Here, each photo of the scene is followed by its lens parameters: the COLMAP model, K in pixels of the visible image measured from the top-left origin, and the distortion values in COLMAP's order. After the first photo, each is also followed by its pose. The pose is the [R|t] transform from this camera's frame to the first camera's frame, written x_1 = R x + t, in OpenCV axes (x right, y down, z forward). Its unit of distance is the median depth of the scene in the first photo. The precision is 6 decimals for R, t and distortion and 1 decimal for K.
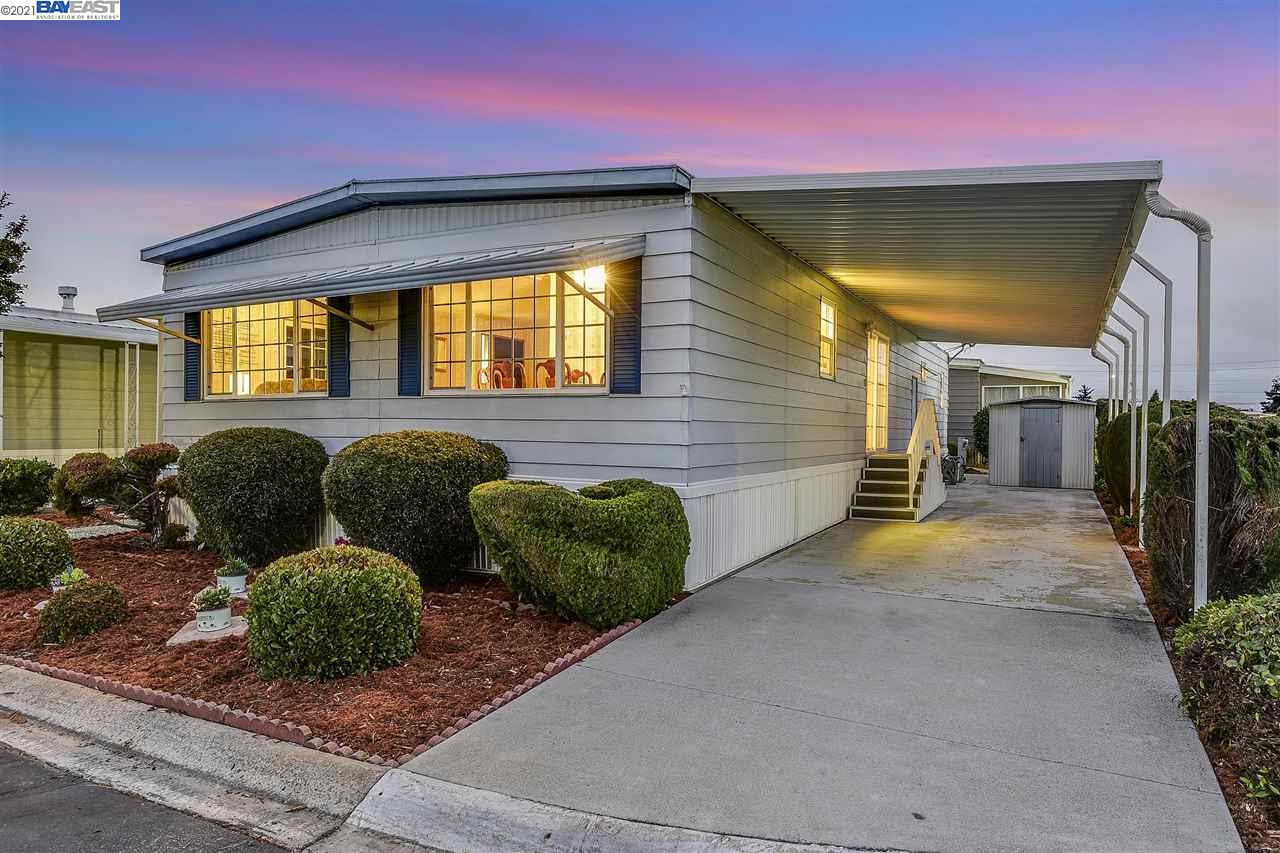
lens RADIAL K [[804.8, 0, 638.9], [0, 804.8, 424.4], [0, 0, 1]] dist [0.001655, -0.003588]
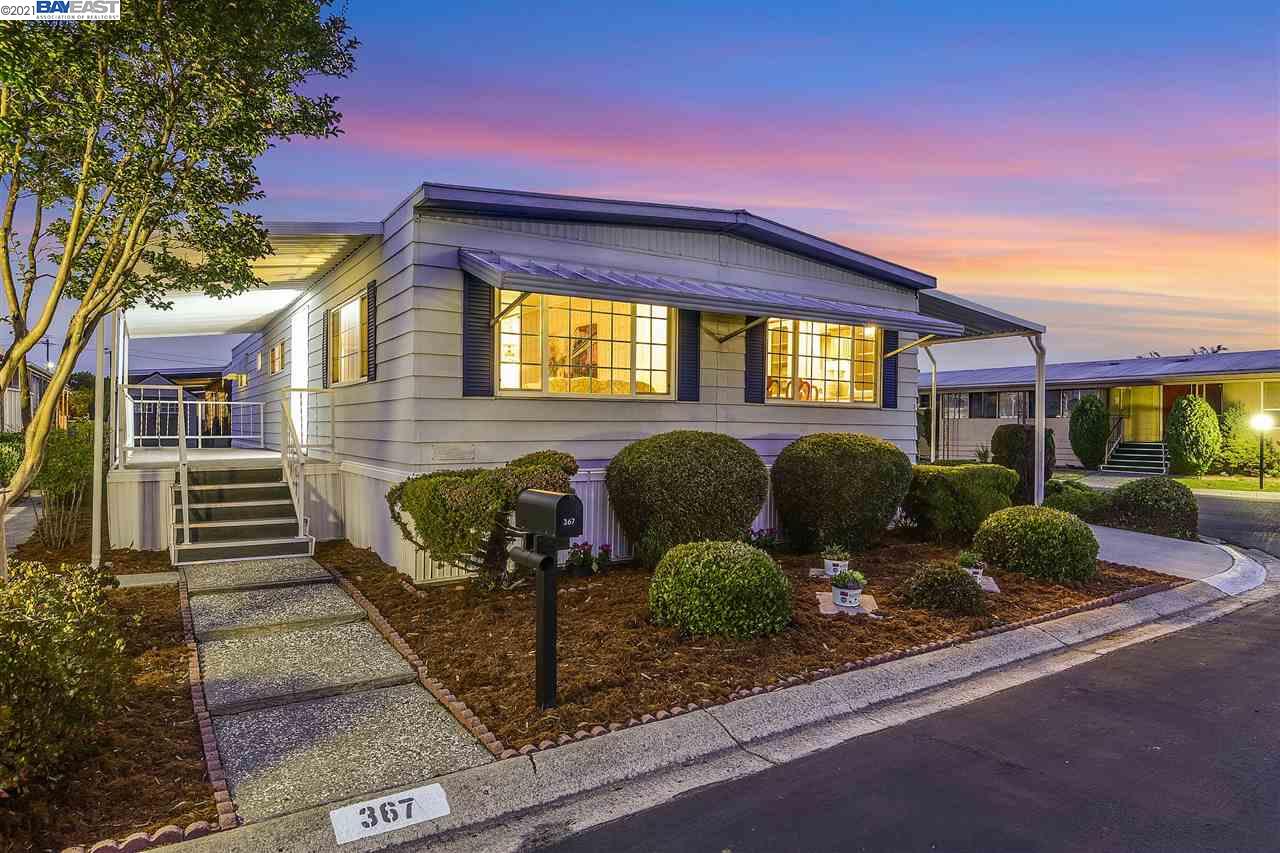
lens RADIAL K [[731.4, 0, 636.9], [0, 731.4, 422.3], [0, 0, 1]] dist [-0.006140, -0.000732]
pose [[0.481101, 0.004371, 0.876654, -0.959500], [0.002686, 0.999976, -0.006460, 0.000276], [-0.876661, 0.005462, 0.481077, 0.462515]]
